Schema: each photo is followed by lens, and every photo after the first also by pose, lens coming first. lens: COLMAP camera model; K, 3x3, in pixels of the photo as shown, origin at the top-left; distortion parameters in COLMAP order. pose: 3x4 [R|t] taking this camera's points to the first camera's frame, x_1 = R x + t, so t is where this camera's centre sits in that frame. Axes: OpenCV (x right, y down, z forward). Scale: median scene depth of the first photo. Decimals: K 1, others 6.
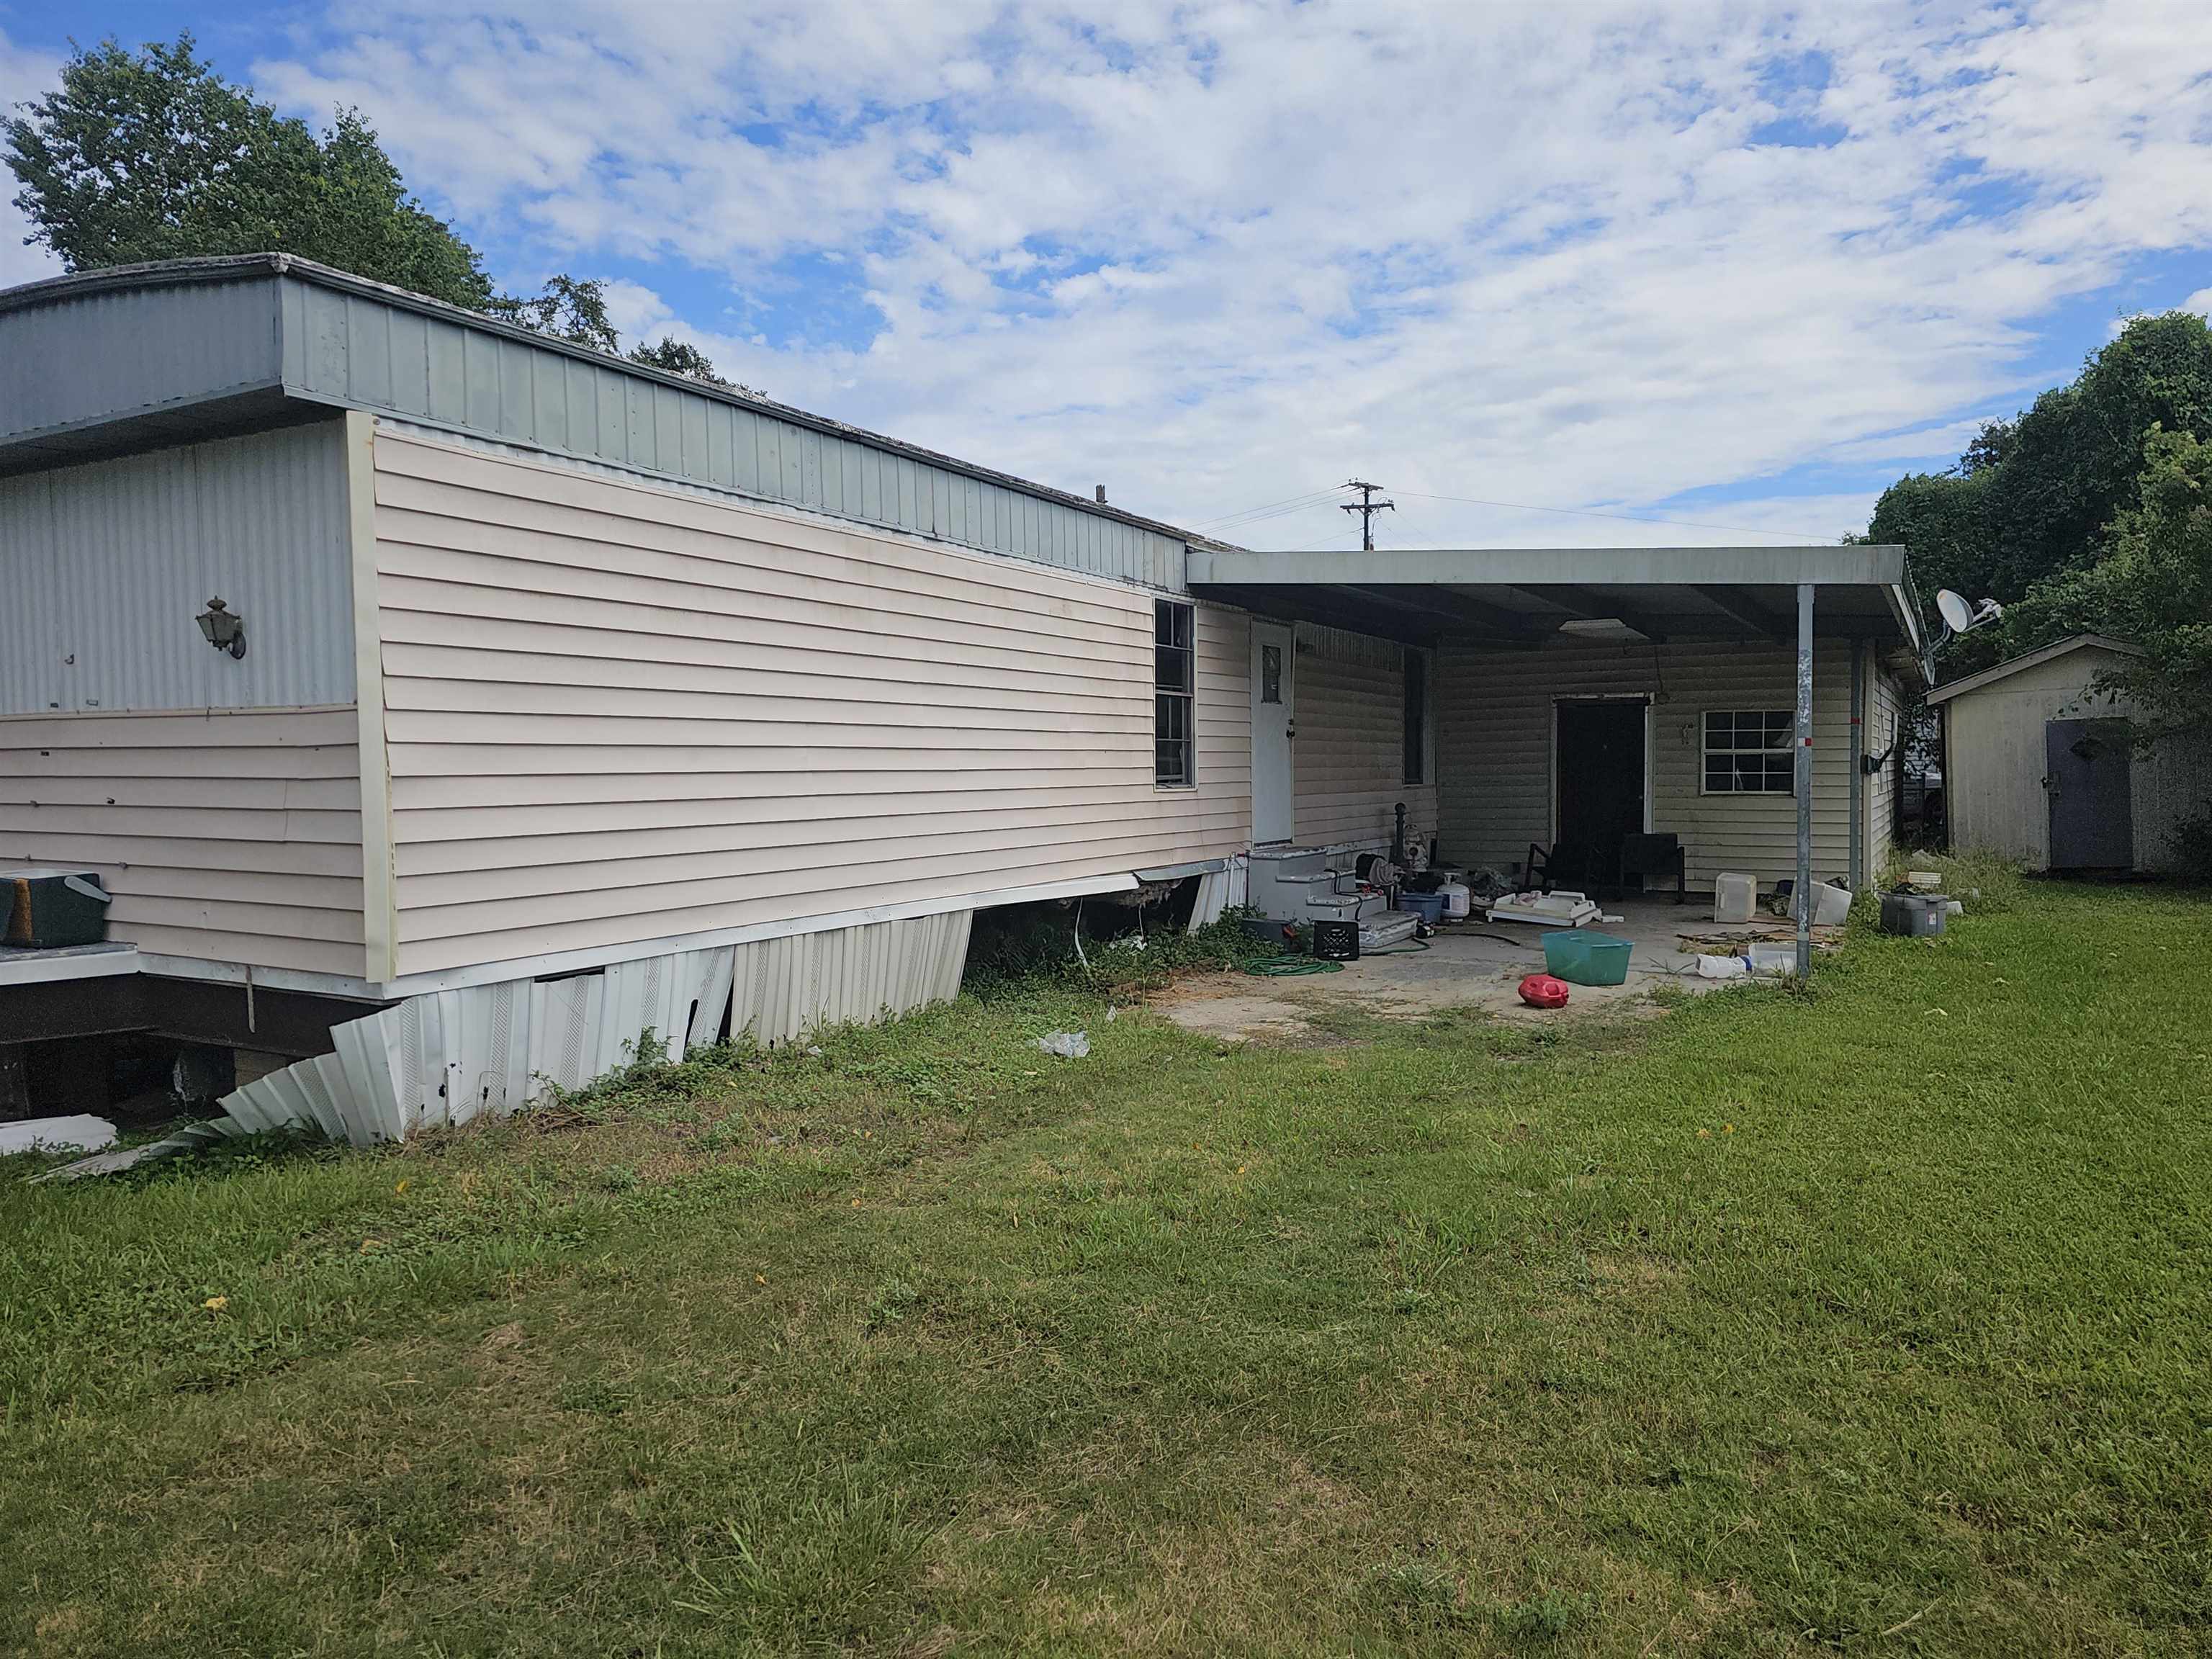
lens RADIAL K [[1464.3, 0, 1106.0], [0, 1464.3, 829.5], [0, 0, 1]] dist [0.090336, -0.110295]
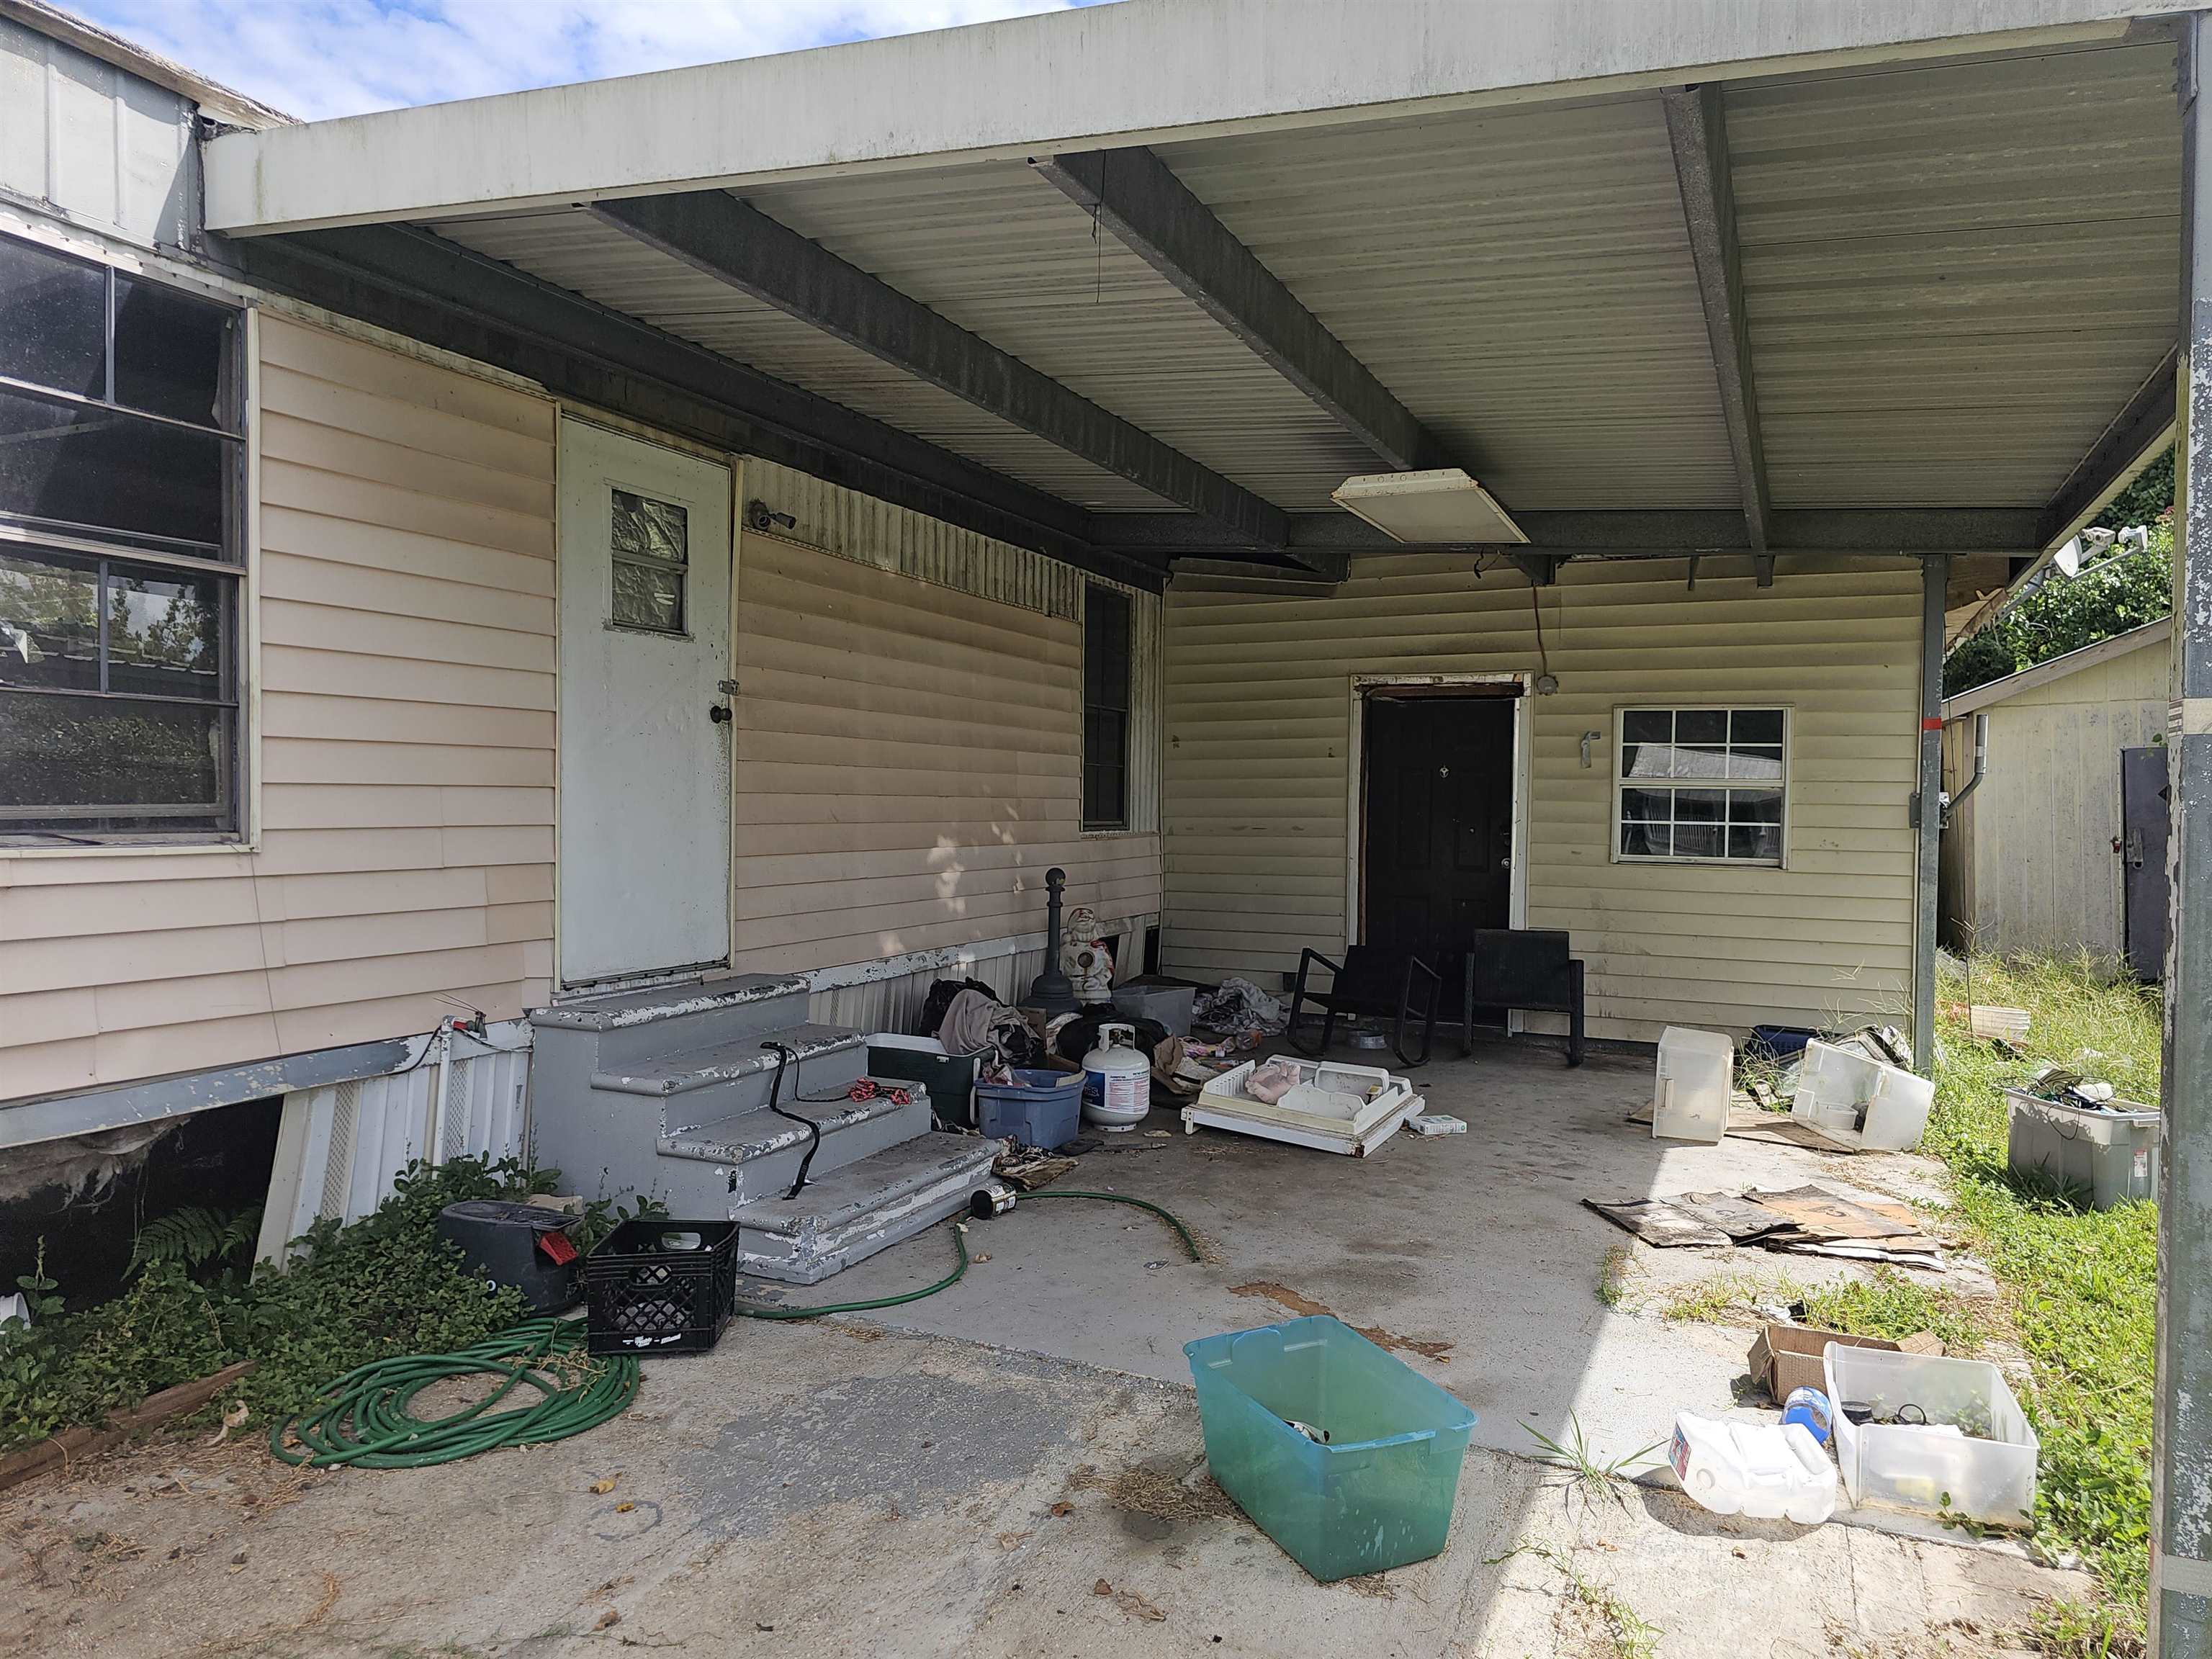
lens RADIAL K [[1464.3, 0, 1106.0], [0, 1464.3, 829.5], [0, 0, 1]] dist [0.090336, -0.110295]
pose [[0.996676, 0.018397, 0.079369, 0.194730], [-0.016741, 0.999629, -0.021481, -0.022776], [-0.079734, 0.020080, 0.996614, 0.533784]]
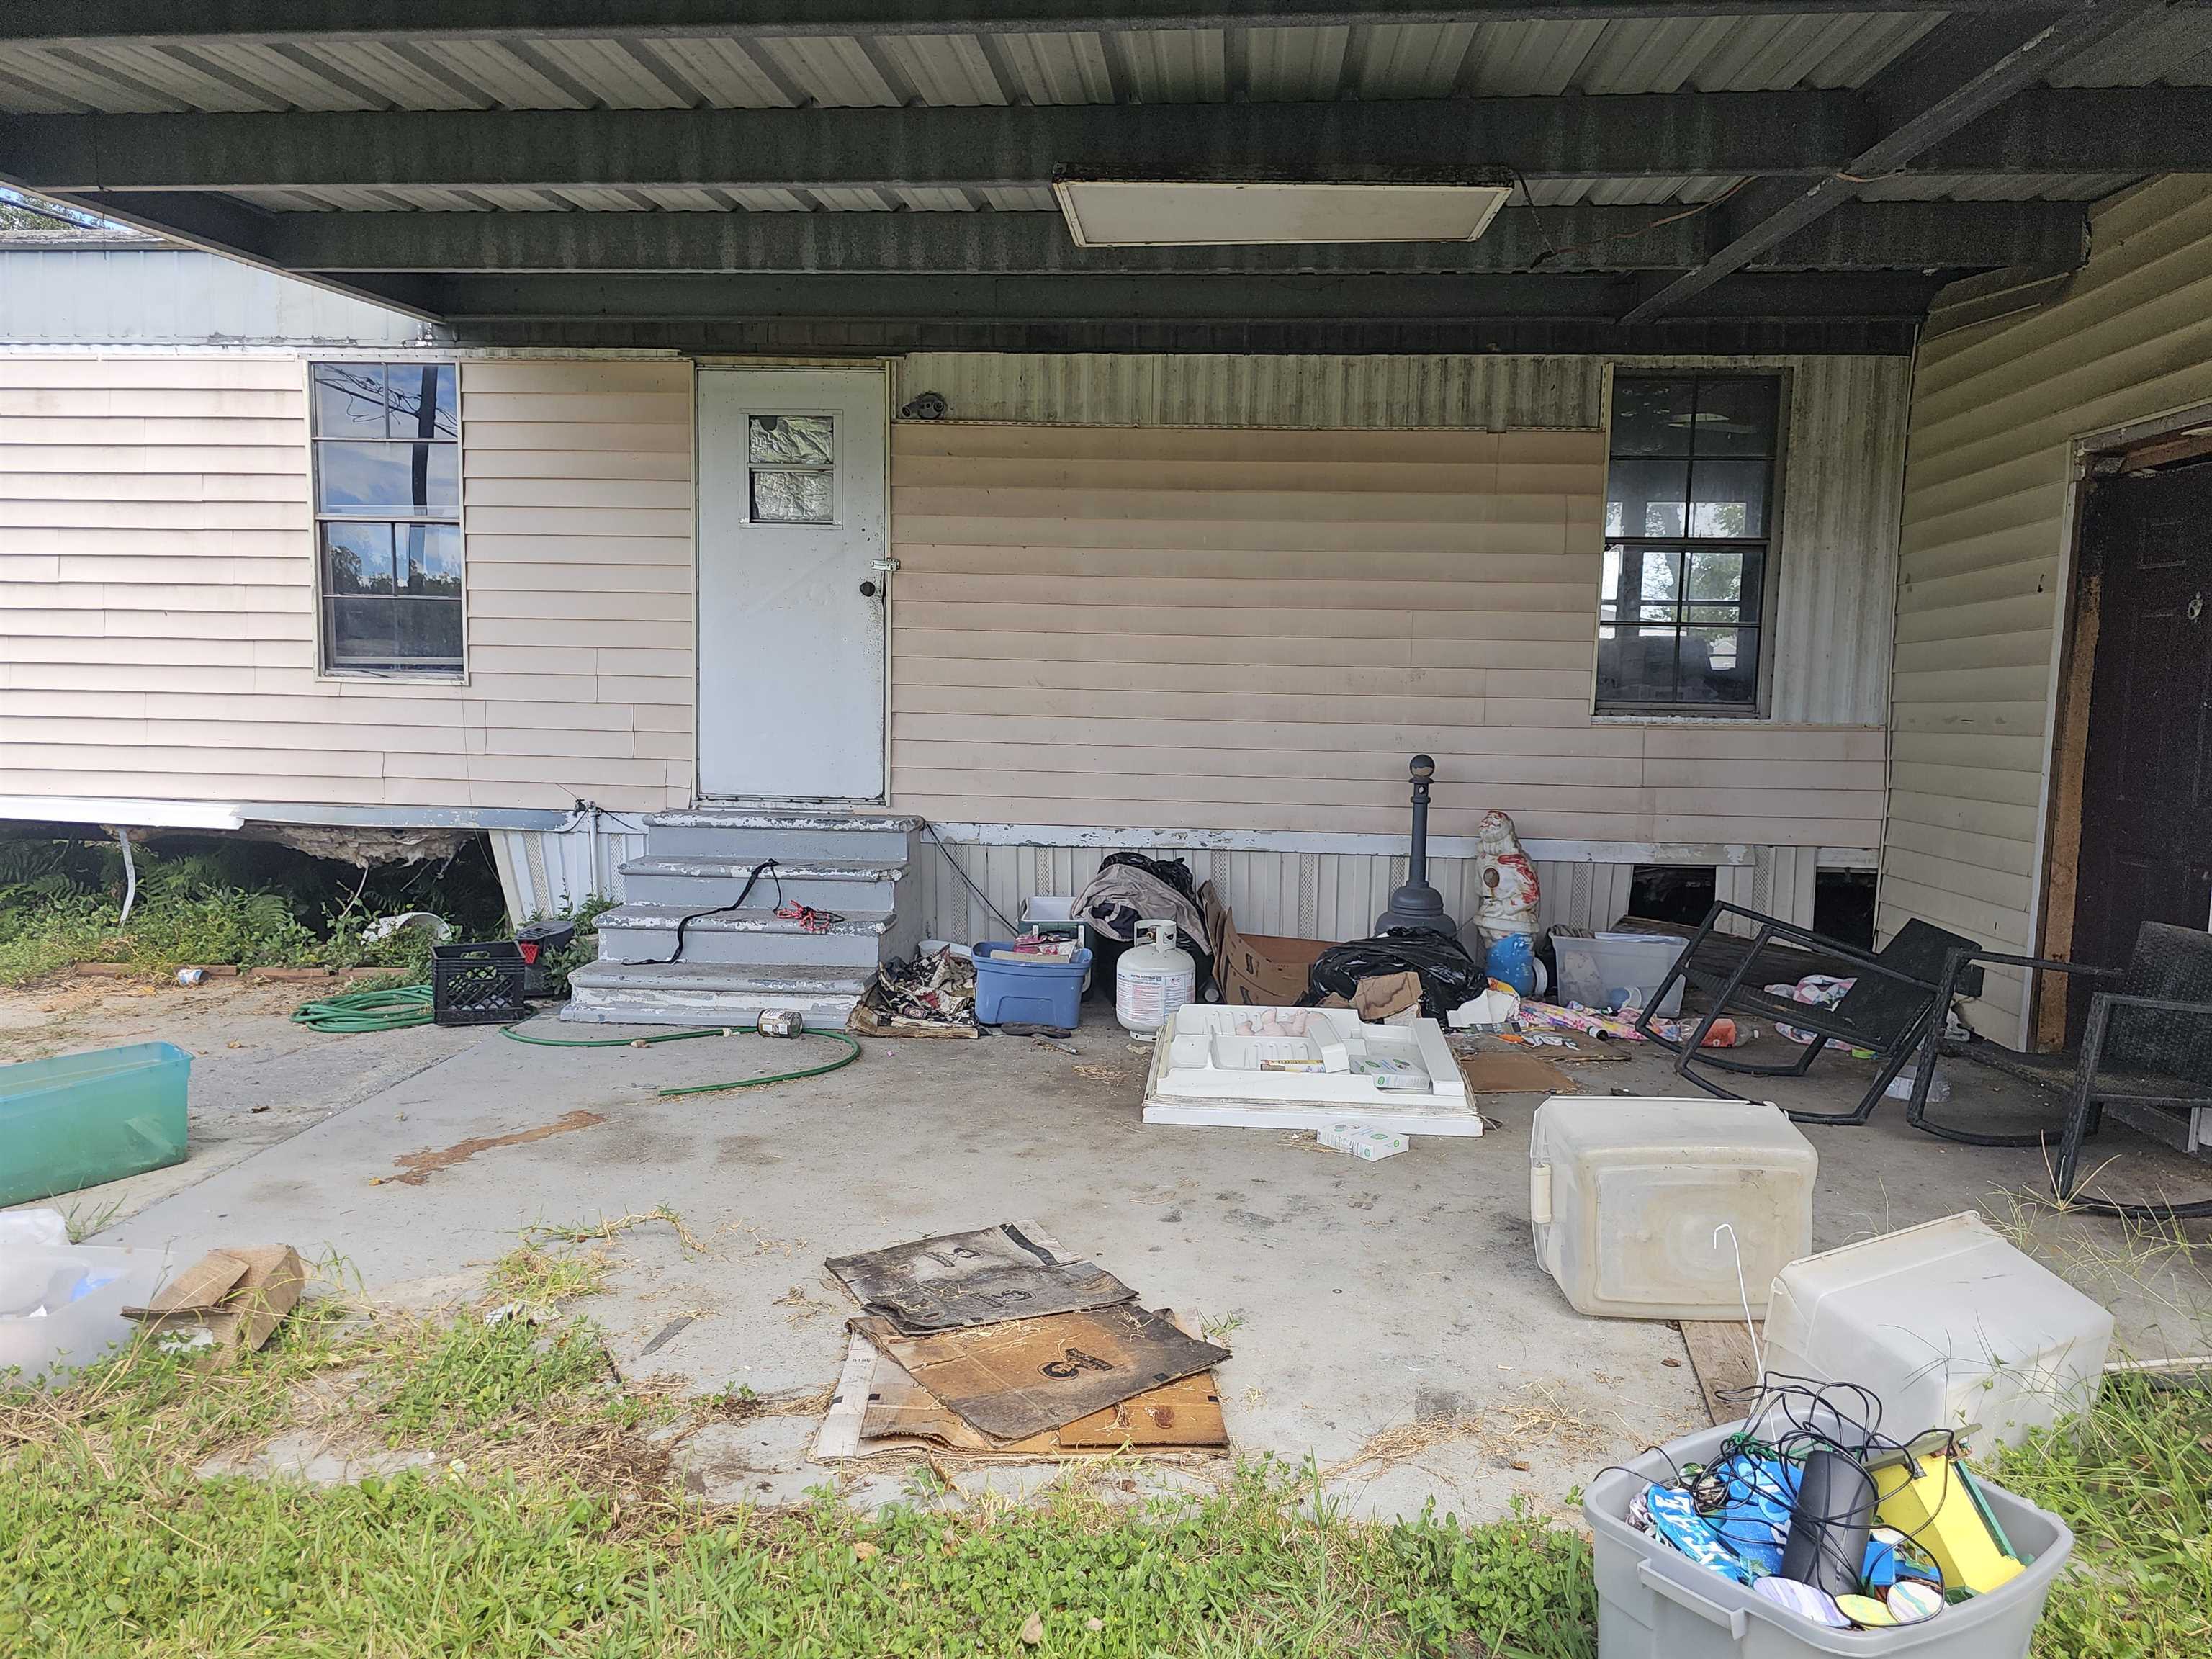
lens RADIAL K [[1464.3, 0, 1106.0], [0, 1464.3, 829.5], [0, 0, 1]] dist [0.090336, -0.110295]
pose [[0.428816, 0.101956, -0.897620, 0.591725], [-0.062636, 0.994575, 0.083045, -0.028371], [0.901218, 0.020612, 0.432876, 0.813615]]
